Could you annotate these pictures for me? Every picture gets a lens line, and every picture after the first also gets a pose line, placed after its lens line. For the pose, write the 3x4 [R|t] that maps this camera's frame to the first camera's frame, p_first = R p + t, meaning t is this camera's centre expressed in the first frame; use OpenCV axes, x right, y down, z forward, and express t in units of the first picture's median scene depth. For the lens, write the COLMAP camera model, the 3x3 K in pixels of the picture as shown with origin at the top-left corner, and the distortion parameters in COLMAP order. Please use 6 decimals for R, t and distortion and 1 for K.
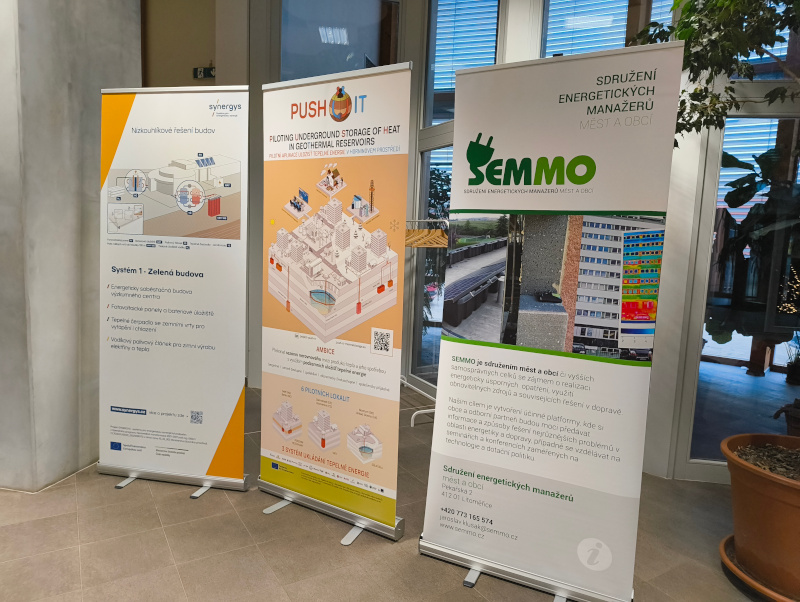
lens RADIAL K [[549.6, 0, 402.7], [0, 549.6, 299.5], [0, 0, 1]] dist [0.042941, -0.050958]
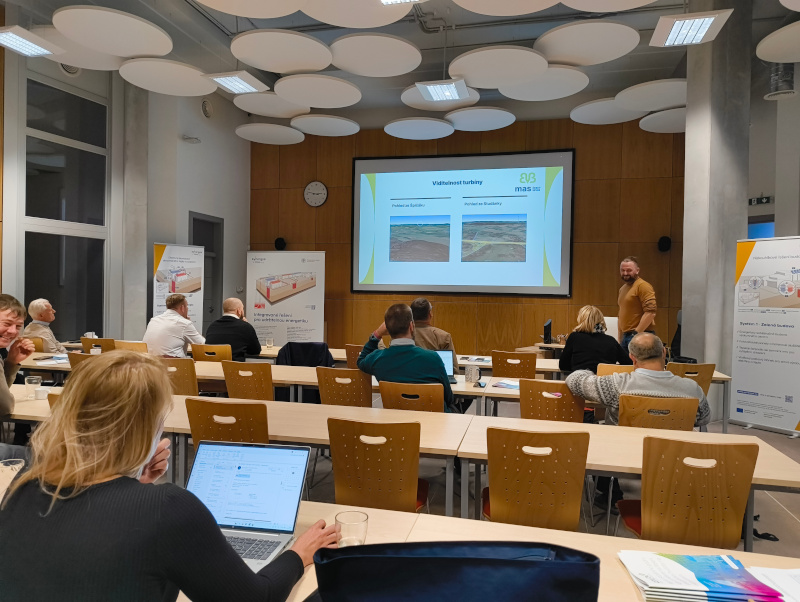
lens RADIAL K [[549.6, 0, 410.0], [0, 549.6, 293.6], [0, 0, 1]] dist [0.042941, -0.050958]
pose [[0.708862, -0.024590, -0.704919, 0.078010], [-0.069535, 0.992088, -0.104532, 0.153994], [0.701912, 0.123115, 0.701543, -1.500239]]
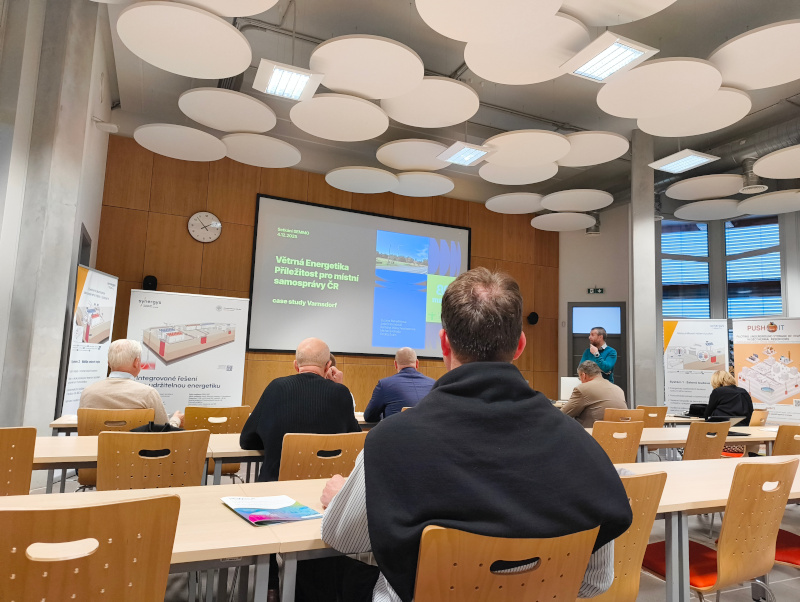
lens RADIAL K [[549.6, 0, 409.3], [0, 549.6, 307.4], [0, 0, 1]] dist [0.042941, -0.050958]
pose [[0.993176, -0.020264, -0.114854, -1.651288], [-0.006703, 0.973243, -0.229682, 0.253875], [0.116435, 0.228885, 0.966465, -2.128172]]
